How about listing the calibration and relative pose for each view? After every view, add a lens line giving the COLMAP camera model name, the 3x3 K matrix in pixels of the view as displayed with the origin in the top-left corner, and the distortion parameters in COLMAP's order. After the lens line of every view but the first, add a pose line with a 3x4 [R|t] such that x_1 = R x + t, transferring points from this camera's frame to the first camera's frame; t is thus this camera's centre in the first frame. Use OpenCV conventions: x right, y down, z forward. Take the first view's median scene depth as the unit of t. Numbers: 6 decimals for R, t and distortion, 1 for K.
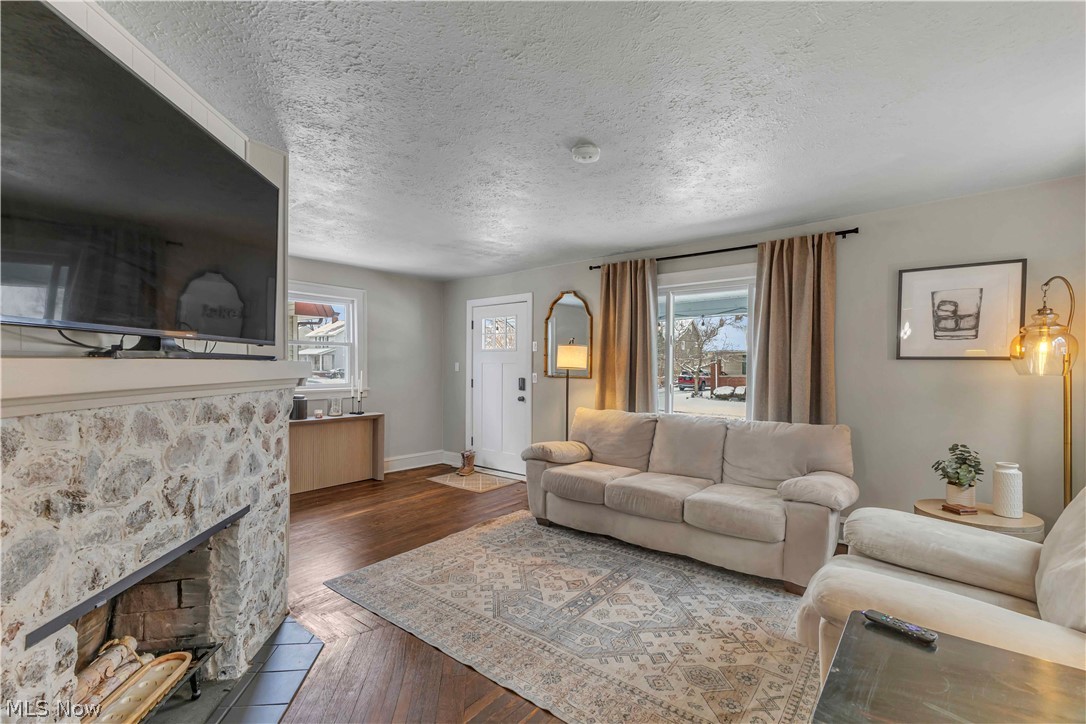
lens RADIAL K [[478.4, 0, 543.4], [0, 478.4, 371.9], [0, 0, 1]] dist [-0.000843, -0.000268]
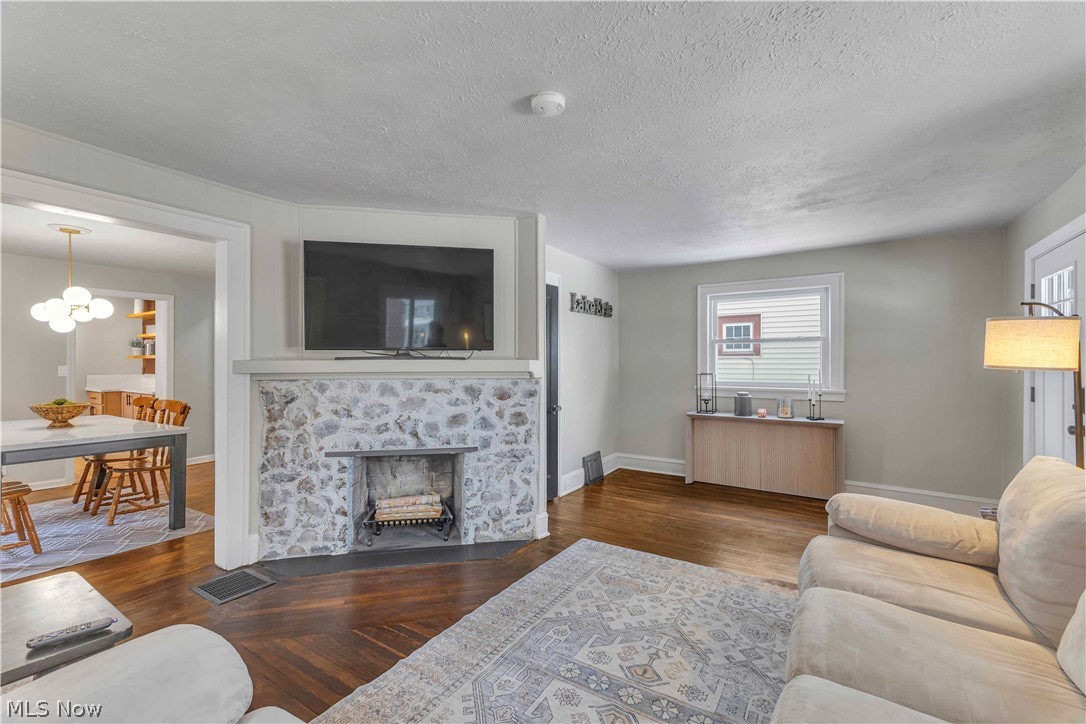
lens RADIAL K [[468.5, 0, 540.3], [0, 468.5, 360.0], [0, 0, 1]] dist [0.007552, -0.000339]
pose [[0.091483, -0.007048, -0.995782, 1.365383], [-0.014468, 0.999860, -0.008406, -0.017154], [0.995701, 0.015176, 0.091369, 1.420117]]
